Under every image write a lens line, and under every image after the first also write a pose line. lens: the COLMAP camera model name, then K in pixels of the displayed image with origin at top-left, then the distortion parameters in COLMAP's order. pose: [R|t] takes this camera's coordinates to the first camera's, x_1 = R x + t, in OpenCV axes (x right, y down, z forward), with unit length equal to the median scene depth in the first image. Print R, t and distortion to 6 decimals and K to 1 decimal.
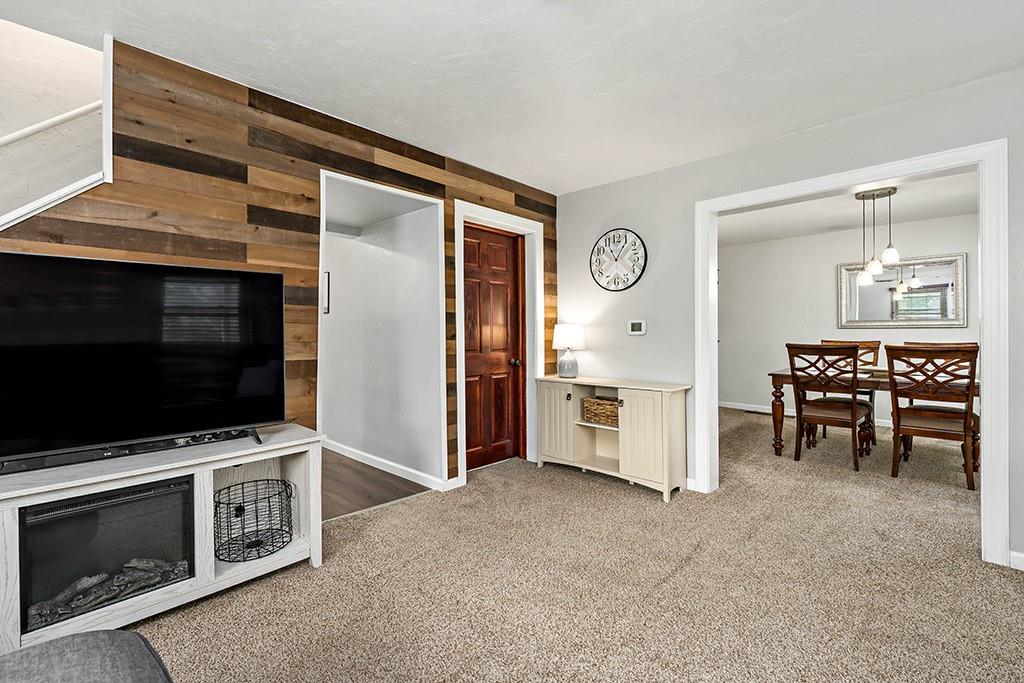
lens RADIAL K [[446.4, 0, 515.9], [0, 446.4, 331.8], [0, 0, 1]] dist [-0.001101, -0.000485]
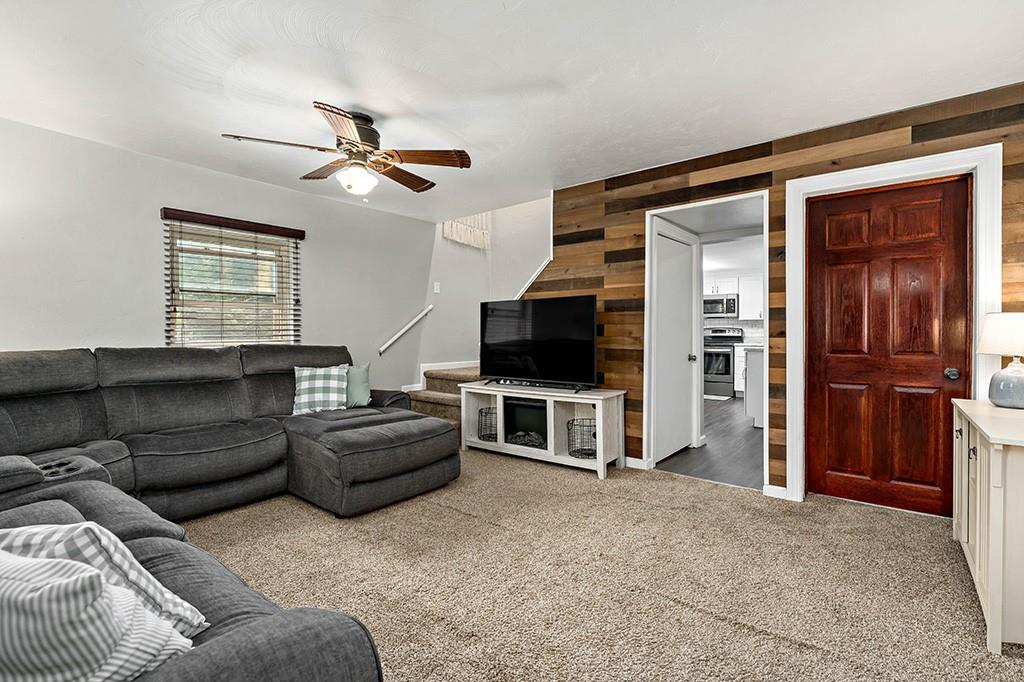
lens RADIAL K [[488.9, 0, 506.8], [0, 488.9, 346.3], [0, 0, 1]] dist [0.000674, 0.000068]
pose [[0.066469, 0.026450, -0.997438, 1.069871], [0.006806, 0.999613, 0.026961, 0.007267], [0.997765, -0.008580, 0.066263, 0.481999]]
